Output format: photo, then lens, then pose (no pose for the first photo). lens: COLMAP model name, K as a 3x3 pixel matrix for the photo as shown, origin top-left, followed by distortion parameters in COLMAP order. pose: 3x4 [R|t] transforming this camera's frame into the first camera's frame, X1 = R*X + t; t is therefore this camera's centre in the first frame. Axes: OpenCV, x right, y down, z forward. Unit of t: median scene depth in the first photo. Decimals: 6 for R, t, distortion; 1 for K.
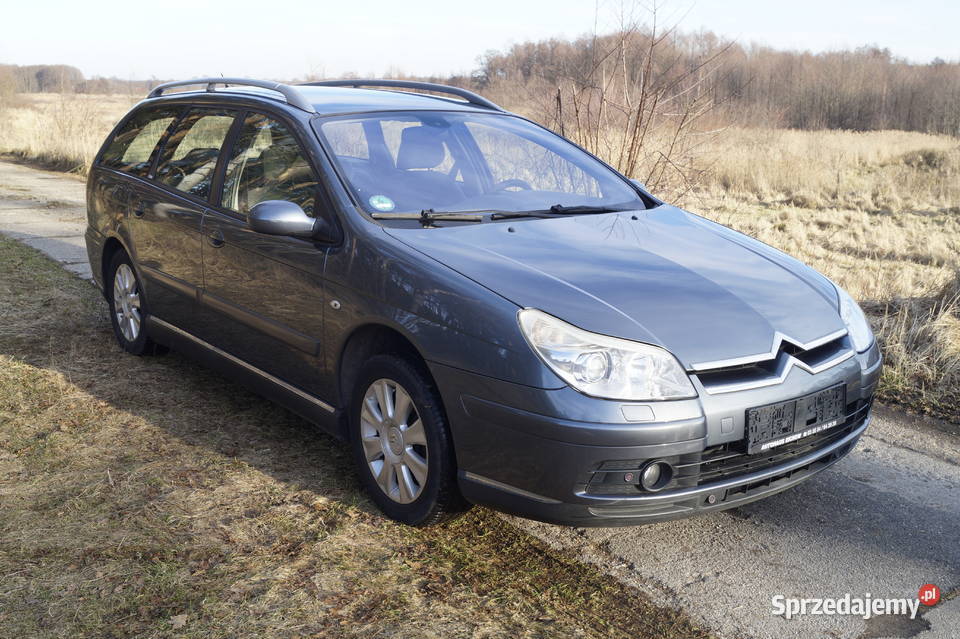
lens RADIAL K [[1019.7, 0, 480.0], [0, 1019.7, 319.5], [0, 0, 1]] dist [-0.063702, 0.007812]
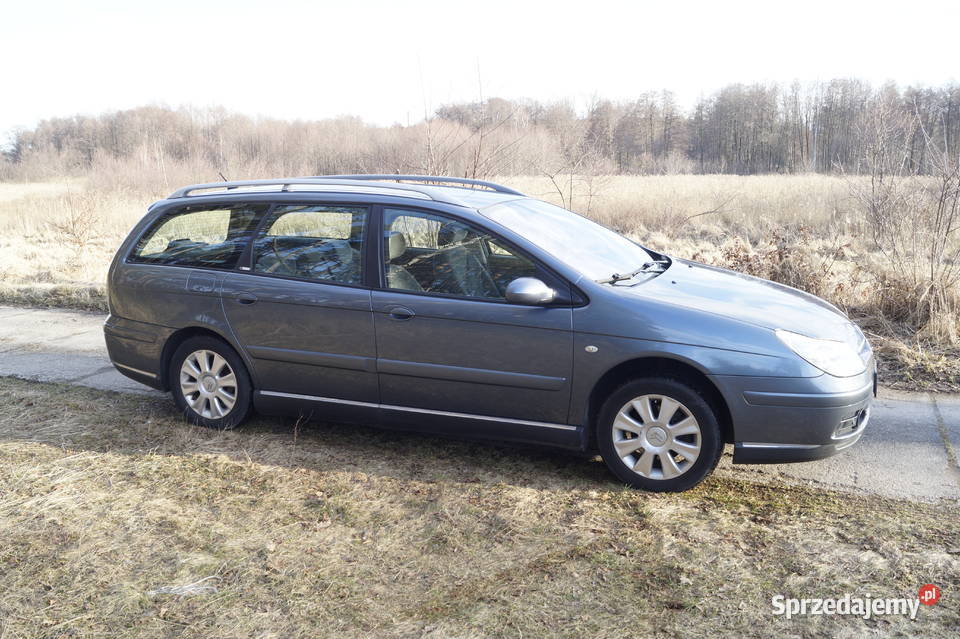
lens RADIAL K [[855.4, 0, 480.0], [0, 855.4, 319.5], [0, 0, 1]] dist [-0.077110, 0.002807]
pose [[0.859726, -0.121911, 0.495992, -0.833363], [0.135126, 0.990785, 0.009307, -0.084846], [-0.492556, 0.059020, 0.868277, 0.075064]]
